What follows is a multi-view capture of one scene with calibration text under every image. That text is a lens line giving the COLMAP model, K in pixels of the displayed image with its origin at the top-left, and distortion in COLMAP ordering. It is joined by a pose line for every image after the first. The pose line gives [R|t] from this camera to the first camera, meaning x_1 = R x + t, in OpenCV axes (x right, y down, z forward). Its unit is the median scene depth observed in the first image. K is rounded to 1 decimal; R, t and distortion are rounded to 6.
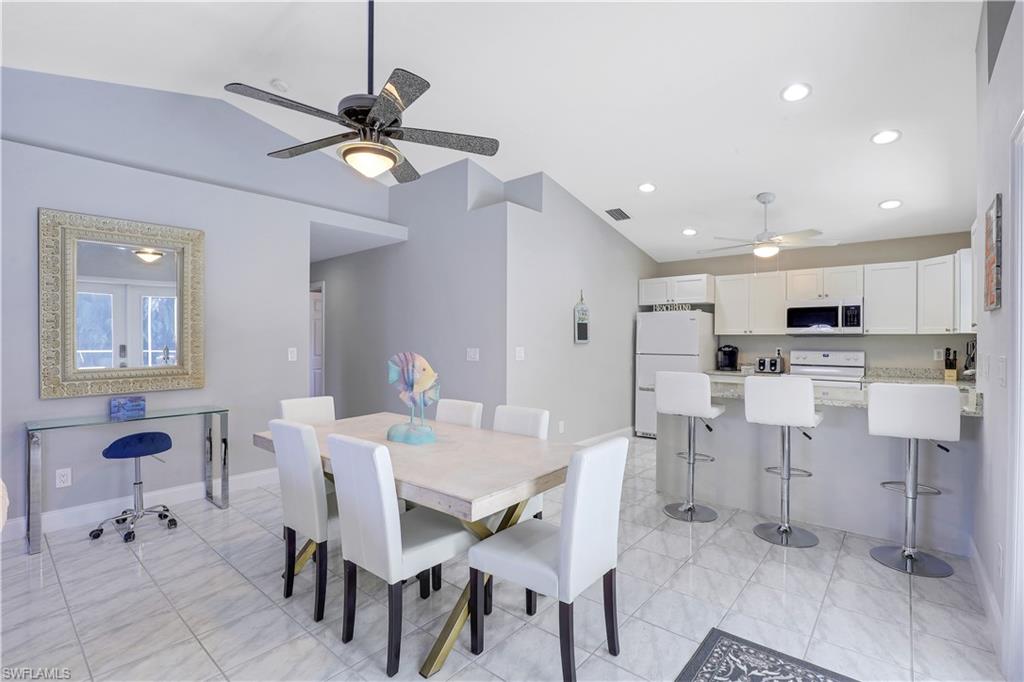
lens RADIAL K [[466.3, 0, 534.1], [0, 466.3, 357.6], [0, 0, 1]] dist [-0.020643, 0.000489]
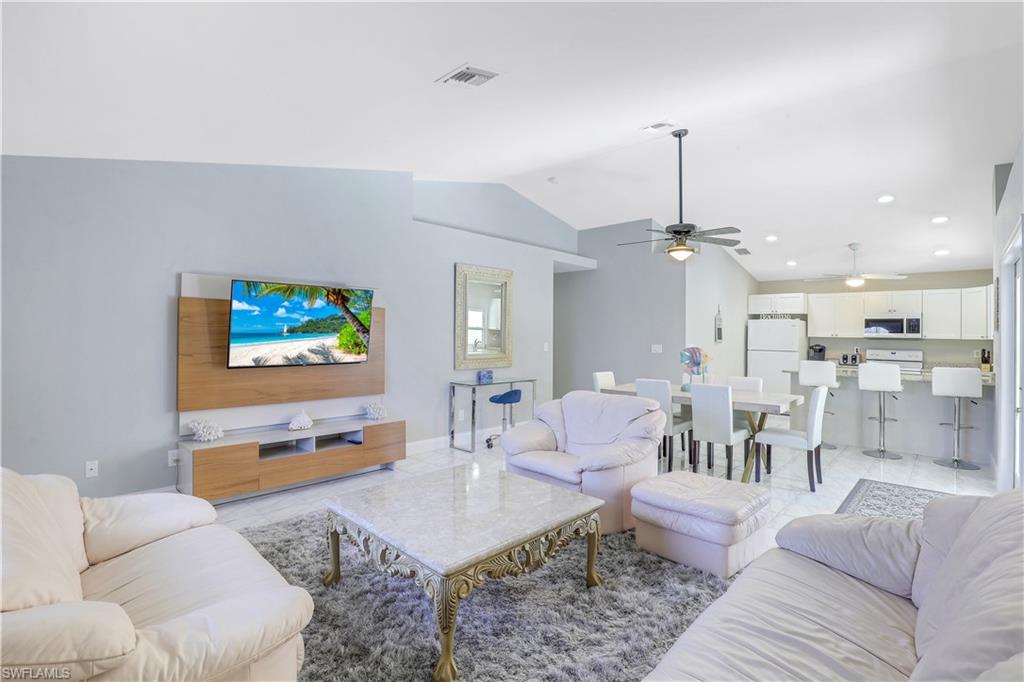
lens RADIAL K [[476.0, 0, 529.4], [0, 476.0, 339.4], [0, 0, 1]] dist [-0.022654, 0.000257]
pose [[0.998268, 0.014638, -0.056987, -0.412748], [-0.016120, 0.999541, -0.025642, 0.008688], [0.056586, 0.026516, 0.998046, -0.511174]]
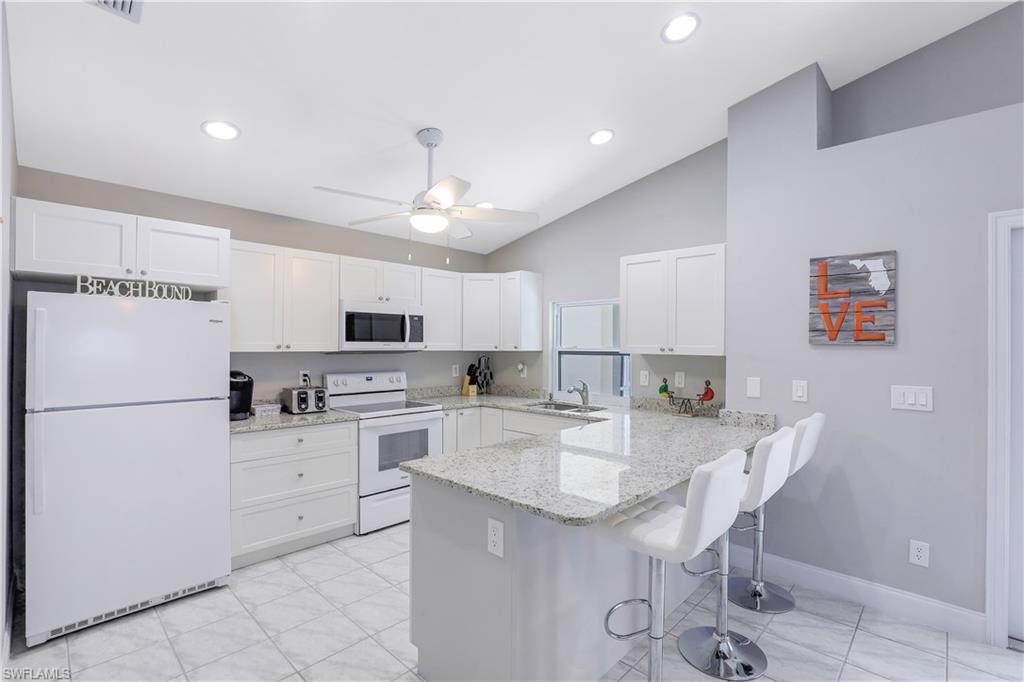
lens RADIAL K [[476.0, 0, 529.4], [0, 476.0, 339.4], [0, 0, 1]] dist [-0.022654, 0.000257]
pose [[0.072662, 0.005423, 0.997342, -0.117650], [0.028852, 0.999555, -0.007537, -0.058343], [-0.996939, 0.029323, 0.072474, 0.738964]]
